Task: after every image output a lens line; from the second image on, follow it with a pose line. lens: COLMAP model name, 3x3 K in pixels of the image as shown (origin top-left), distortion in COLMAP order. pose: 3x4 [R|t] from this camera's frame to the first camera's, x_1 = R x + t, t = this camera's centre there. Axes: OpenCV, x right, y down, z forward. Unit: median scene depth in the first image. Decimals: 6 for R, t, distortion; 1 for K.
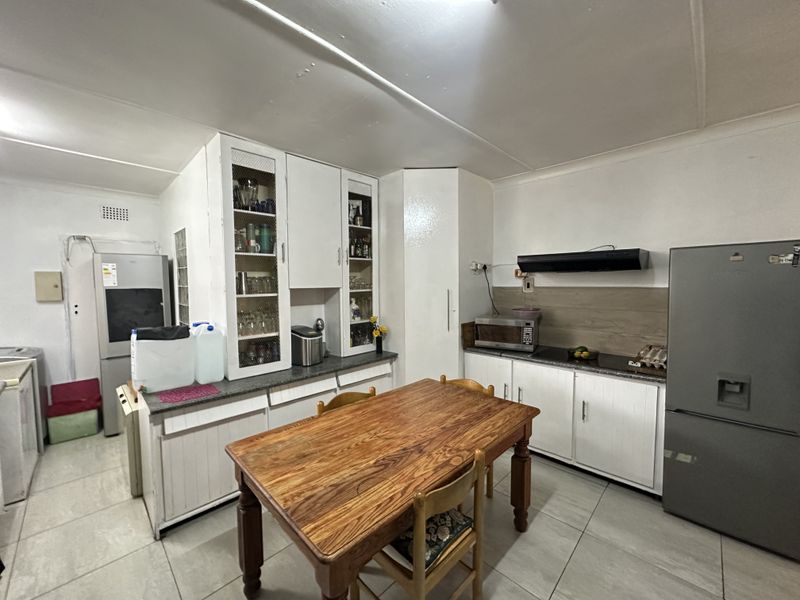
lens RADIAL K [[318.9, 0, 397.8], [0, 318.9, 299.8], [0, 0, 1]] dist [-0.004155, 0.000917]
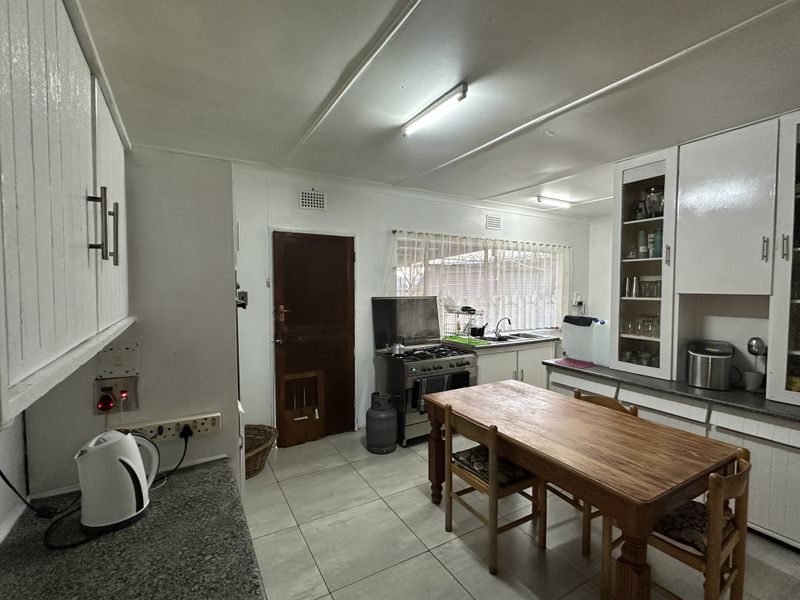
lens RADIAL K [[371.2, 0, 402.9], [0, 371.2, 302.3], [0, 0, 1]] dist [0.000928, 0.000262]
pose [[-0.252408, 0.051884, -0.966229, 0.804741], [-0.049693, 0.996549, 0.066493, -0.037972], [0.966344, 0.064798, -0.248958, 0.468461]]
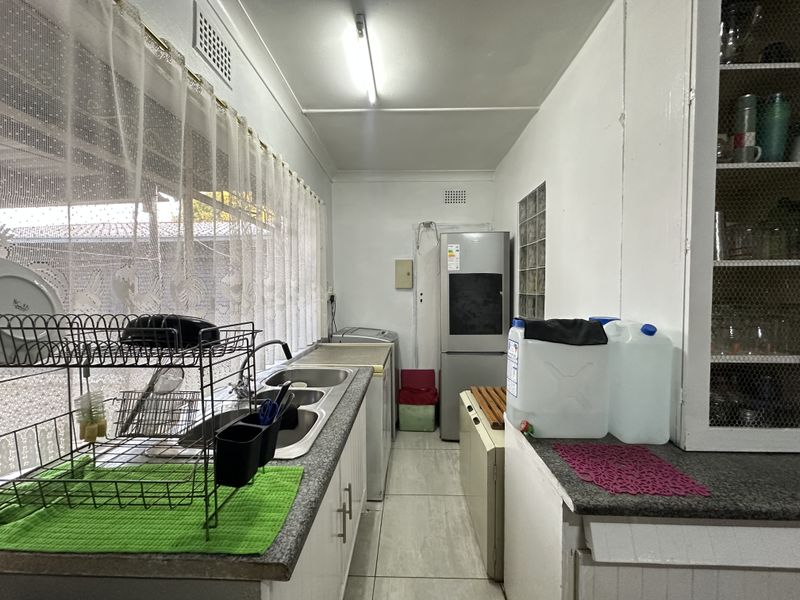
lens RADIAL K [[318.9, 0, 401.4], [0, 318.9, 301.2], [0, 0, 1]] dist [-0.004155, 0.000917]
pose [[0.687664, 0.031885, -0.725329, -0.391200], [-0.040096, 0.999178, 0.005910, 0.045435], [0.724921, 0.025018, 0.688377, 0.316914]]
